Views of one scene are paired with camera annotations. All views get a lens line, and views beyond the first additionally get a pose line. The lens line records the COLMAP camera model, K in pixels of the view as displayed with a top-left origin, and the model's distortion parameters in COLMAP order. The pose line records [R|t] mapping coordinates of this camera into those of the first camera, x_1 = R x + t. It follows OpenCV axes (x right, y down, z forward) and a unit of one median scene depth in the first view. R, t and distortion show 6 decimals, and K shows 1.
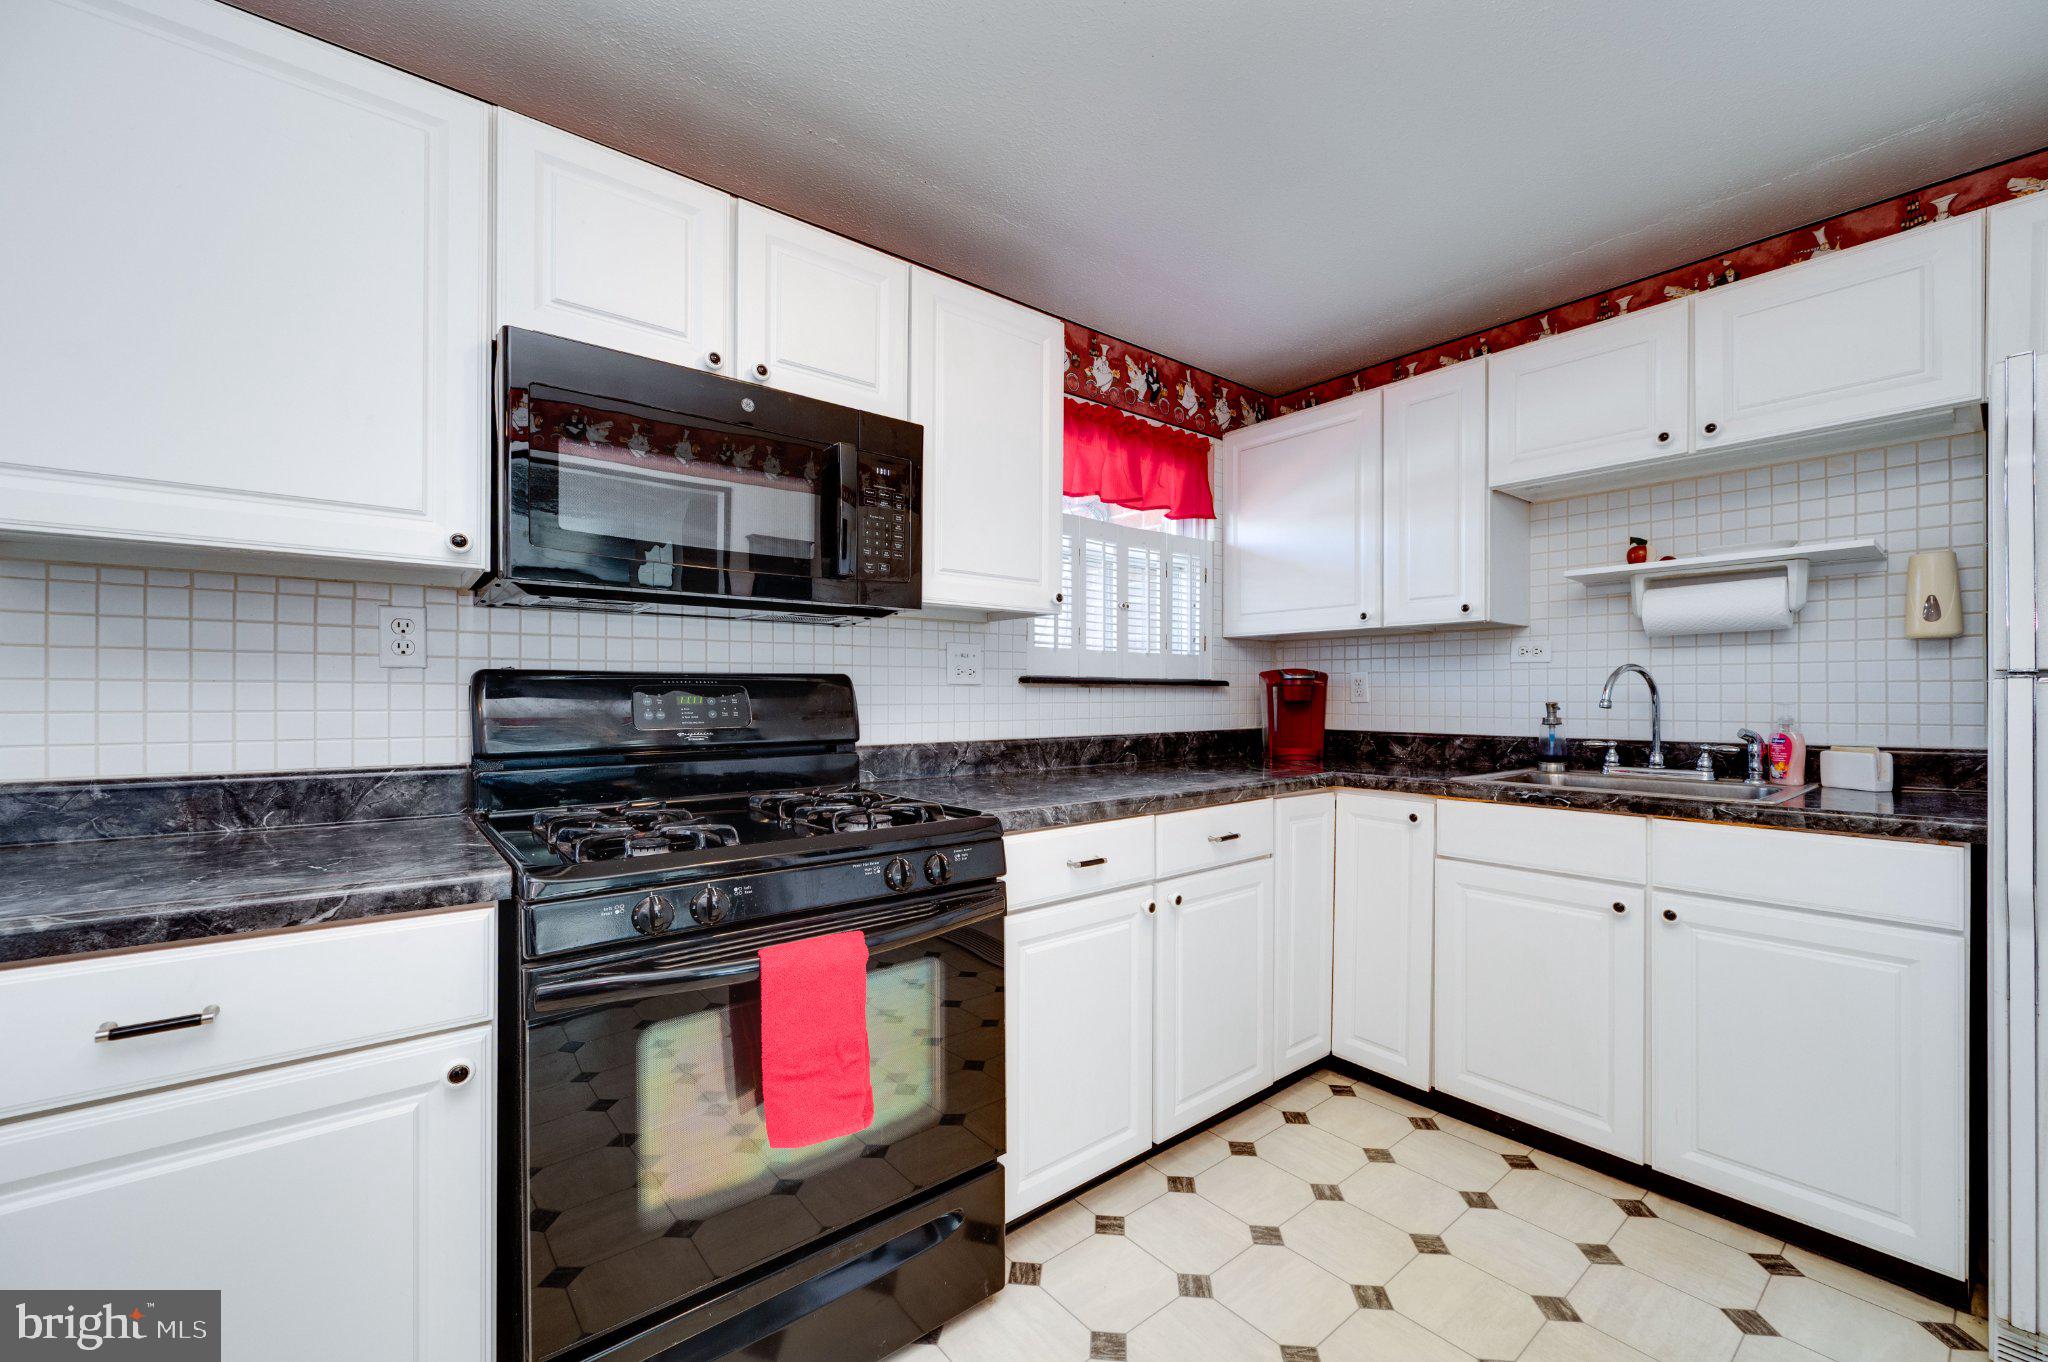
lens RADIAL K [[828.2, 0, 1026.0], [0, 828.2, 694.2], [0, 0, 1]] dist [0.000999, -0.000164]
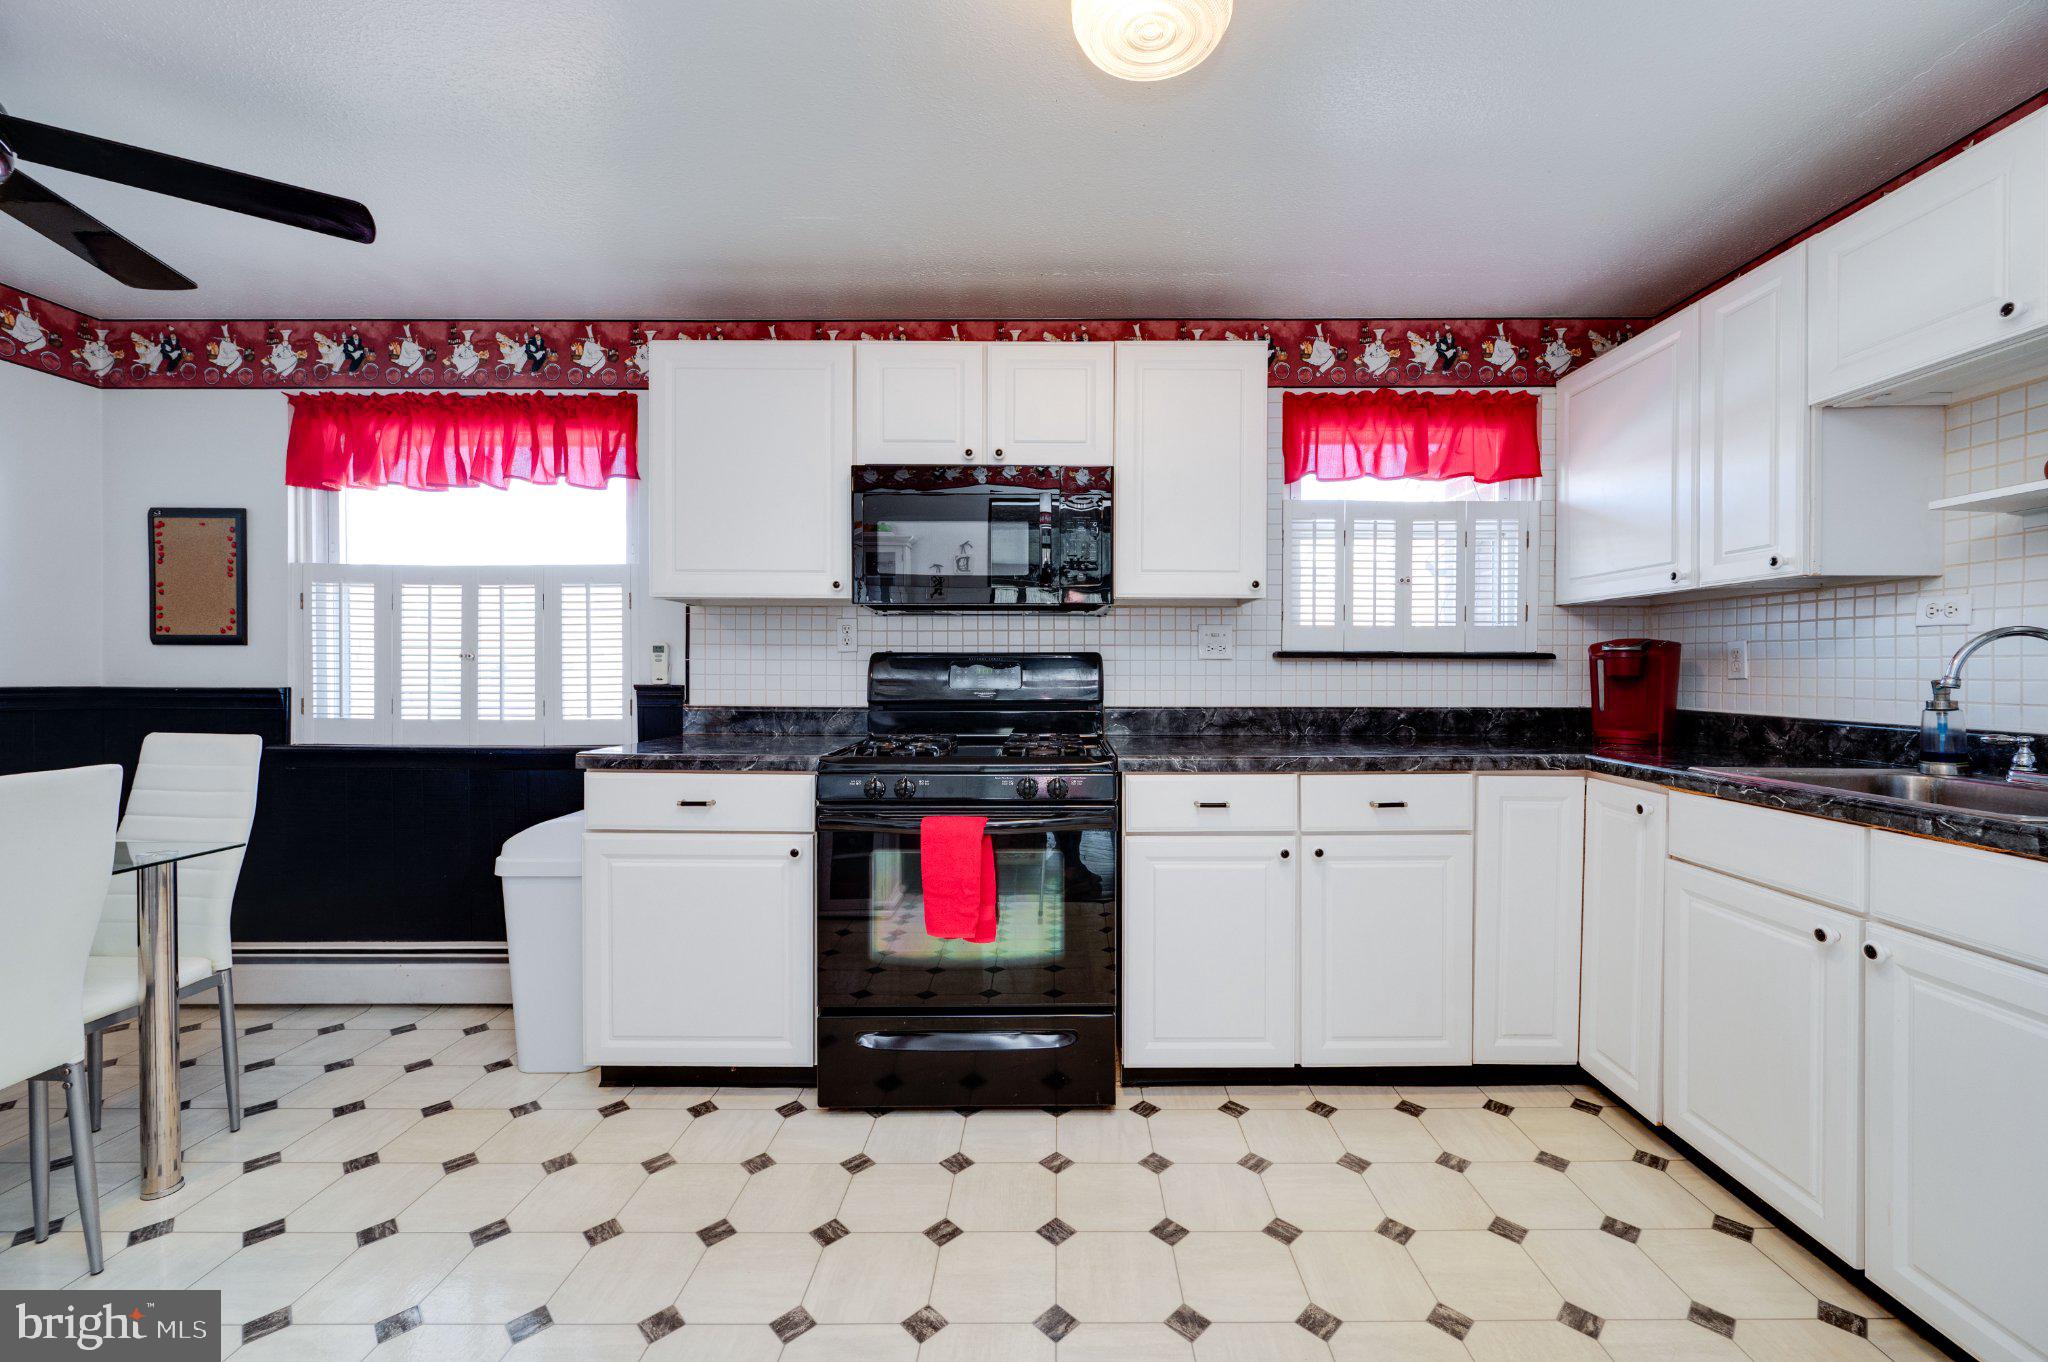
lens RADIAL K [[828.2, 0, 1032.5], [0, 828.2, 673.2], [0, 0, 1]] dist [0.000999, -0.000164]
pose [[0.759748, 0.006510, -0.650185, 0.506254], [-0.001736, 0.999967, 0.007984, -0.000631], [0.650215, -0.004937, 0.759734, -0.077525]]
